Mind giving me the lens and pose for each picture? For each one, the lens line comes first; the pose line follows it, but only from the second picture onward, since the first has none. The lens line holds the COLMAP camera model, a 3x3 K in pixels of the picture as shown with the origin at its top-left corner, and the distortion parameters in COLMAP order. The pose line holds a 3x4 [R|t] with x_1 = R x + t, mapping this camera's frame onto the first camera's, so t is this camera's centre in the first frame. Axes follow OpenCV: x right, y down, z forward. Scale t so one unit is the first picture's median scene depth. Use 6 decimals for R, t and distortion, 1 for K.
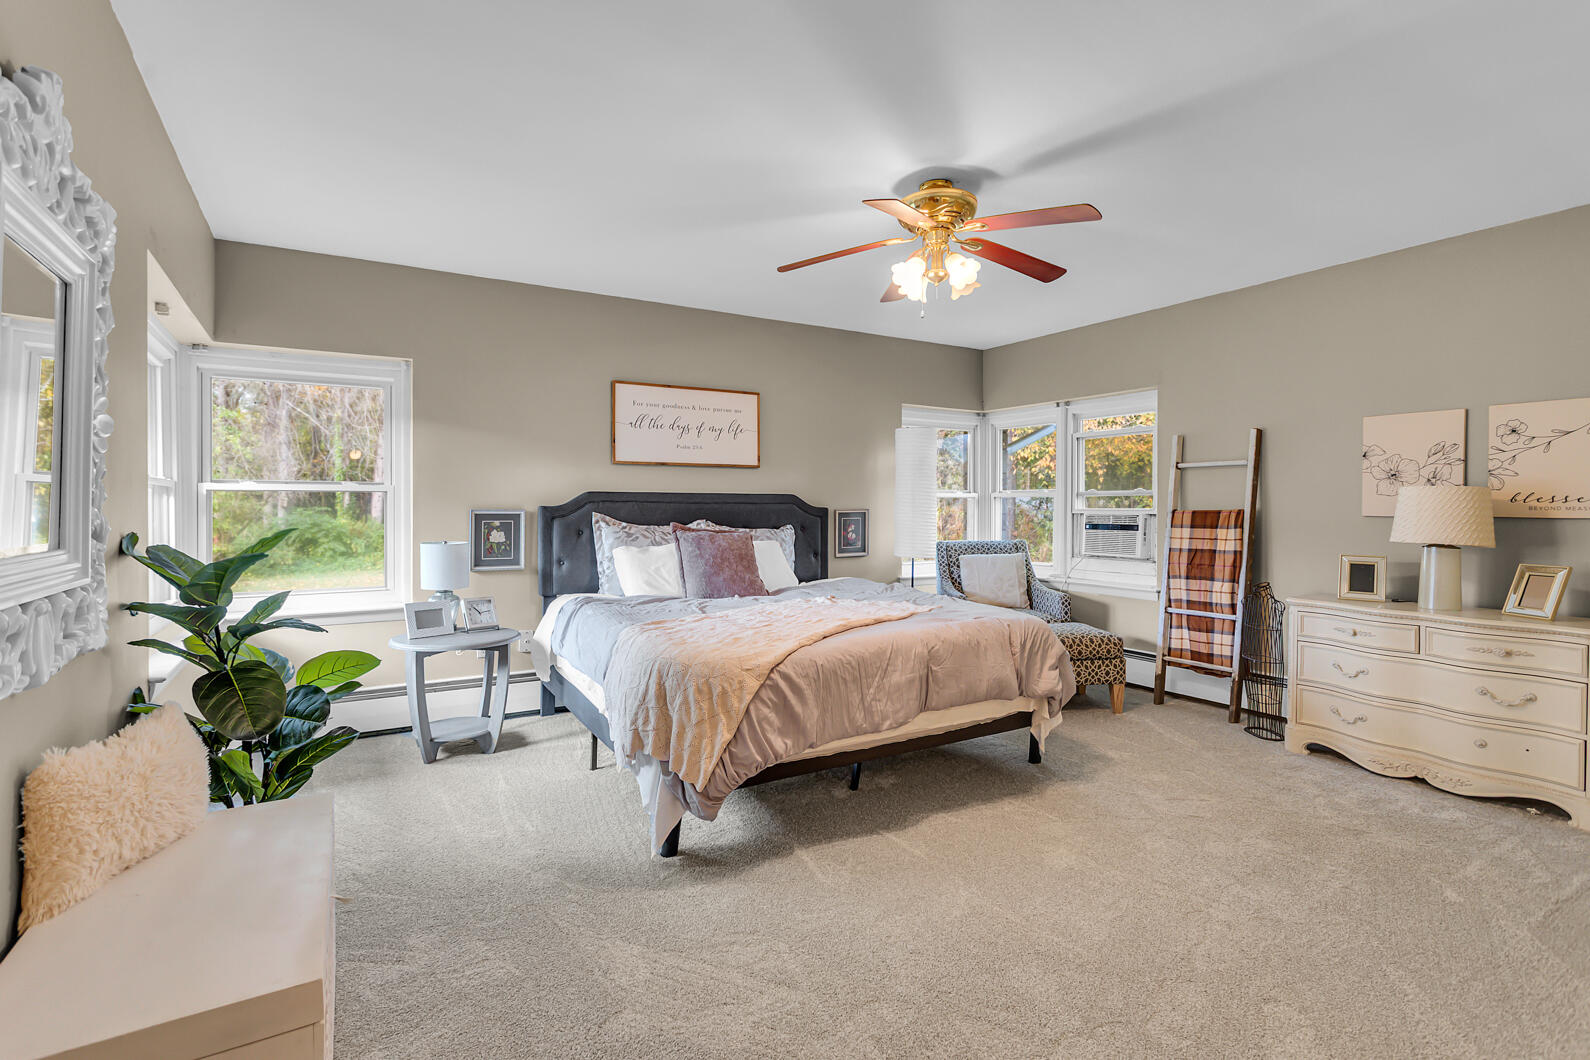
lens RADIAL K [[759.9, 0, 797.2], [0, 759.9, 519.5], [0, 0, 1]] dist [0.002536, 0.000248]
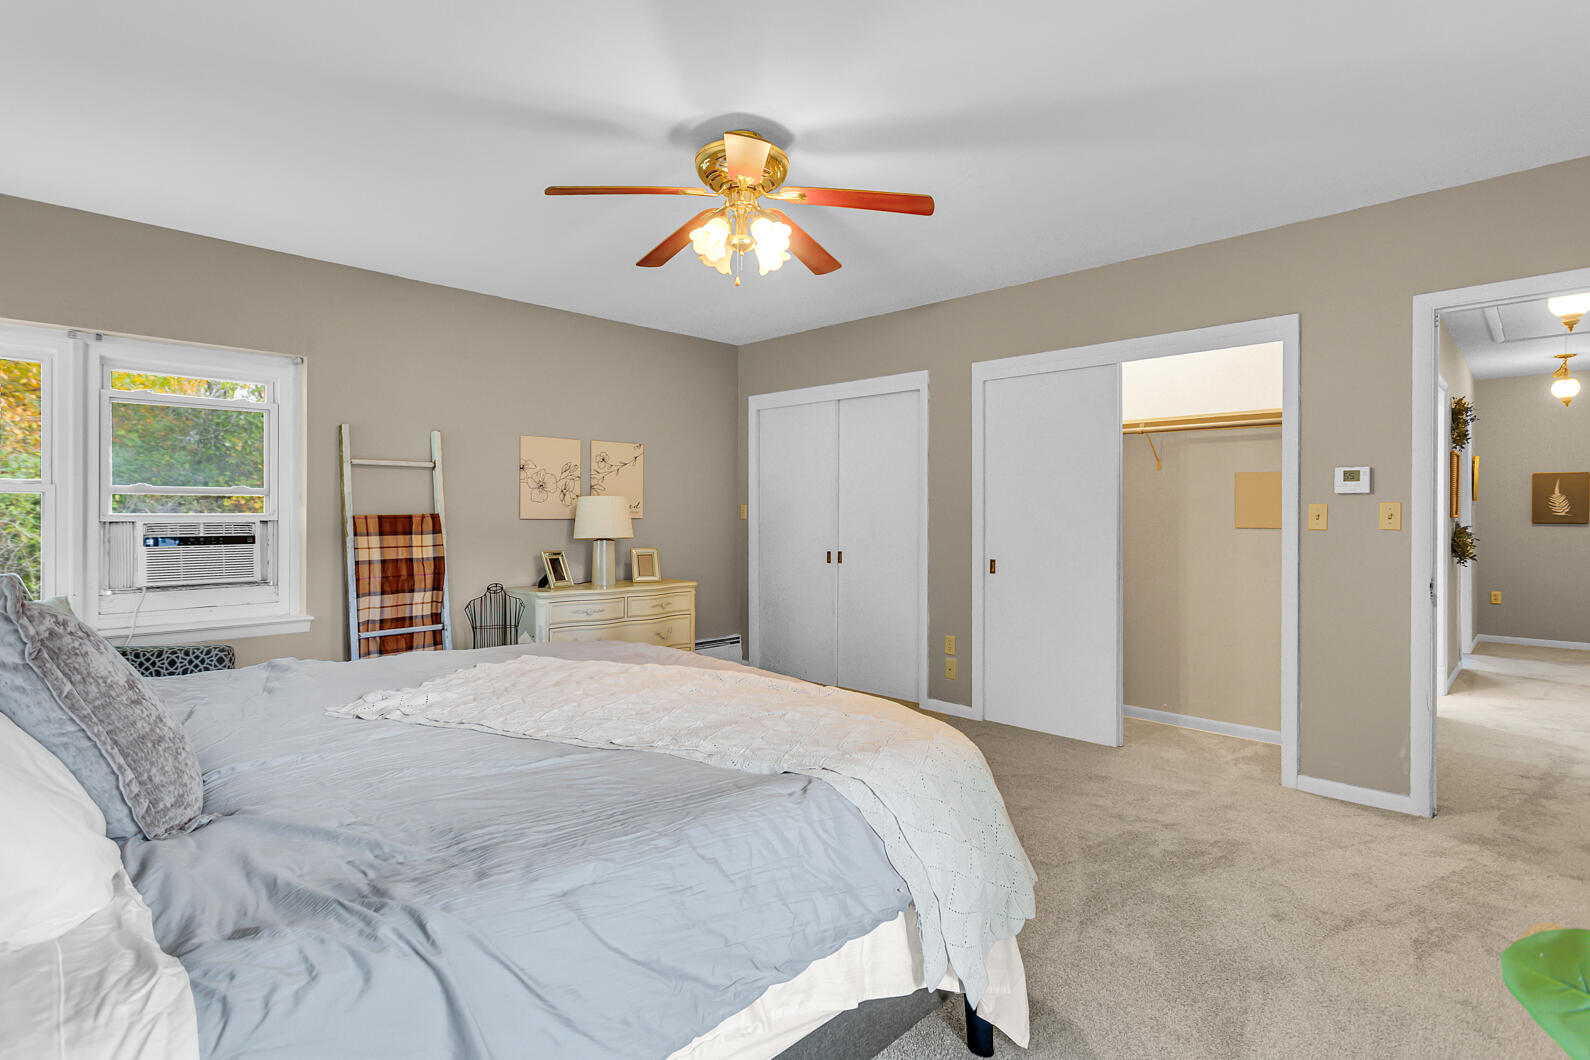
lens RADIAL K [[759.9, 0, 789.1], [0, 759.9, 515.9], [0, 0, 1]] dist [0.002536, 0.000248]
pose [[-0.244602, -0.008076, 0.969590, -0.439346], [0.013560, 0.999839, 0.011749, -0.015189], [-0.969529, 0.016021, -0.244454, 0.770952]]
